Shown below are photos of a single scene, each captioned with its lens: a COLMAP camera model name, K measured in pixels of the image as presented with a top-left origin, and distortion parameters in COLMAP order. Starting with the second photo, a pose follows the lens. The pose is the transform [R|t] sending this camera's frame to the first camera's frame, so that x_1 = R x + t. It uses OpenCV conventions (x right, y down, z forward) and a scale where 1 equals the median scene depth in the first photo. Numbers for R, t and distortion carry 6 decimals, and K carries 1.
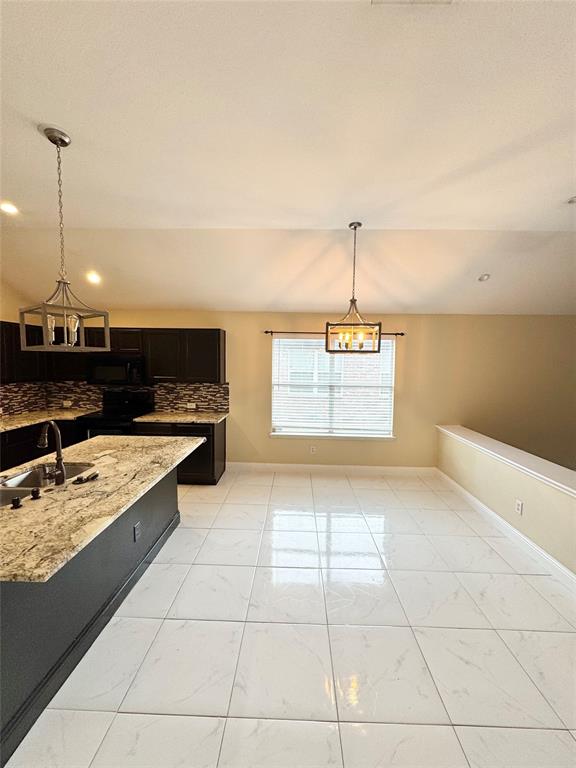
lens RADIAL K [[309.4, 0, 284.7], [0, 309.4, 385.9], [0, 0, 1]] dist [0.003437, -0.000247]
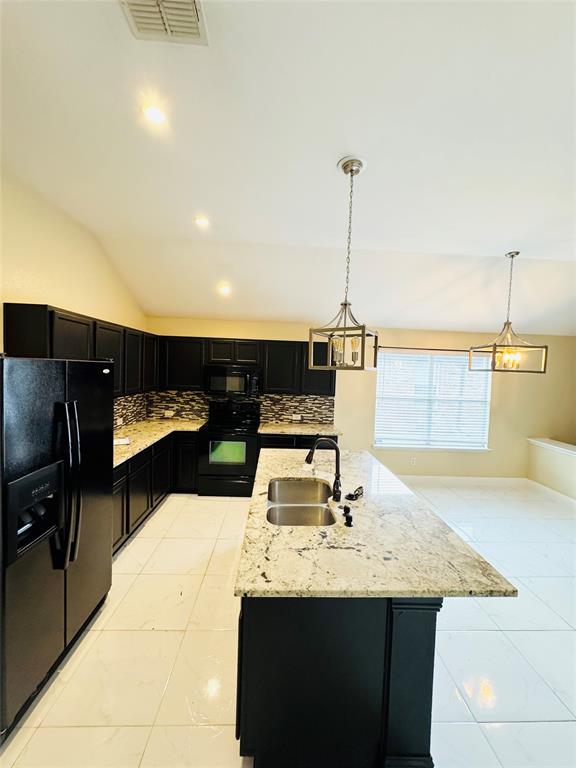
lens RADIAL K [[309.4, 0, 284.0], [0, 309.4, 386.9], [0, 0, 1]] dist [0.003437, -0.000247]
pose [[0.996995, 0.018141, 0.075313, -0.421923], [-0.016717, 0.999670, -0.019492, -0.014385], [-0.075642, 0.018175, 0.996969, -0.004358]]
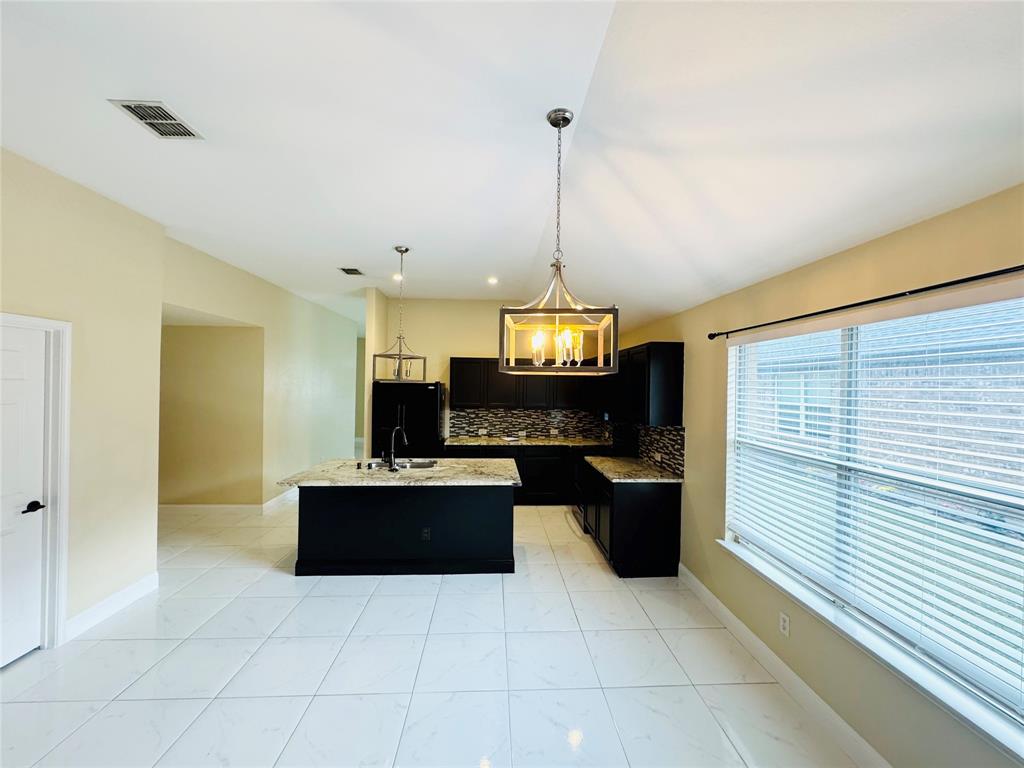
lens RADIAL K [[412.5, 0, 505.0], [0, 412.5, 379.4], [0, 0, 1]] dist [0.003437, -0.000247]
pose [[0.064519, -0.024008, -0.997628, 0.591474], [-0.073296, 0.996896, -0.028730, -0.055597], [0.995221, 0.074976, 0.062560, 0.595402]]
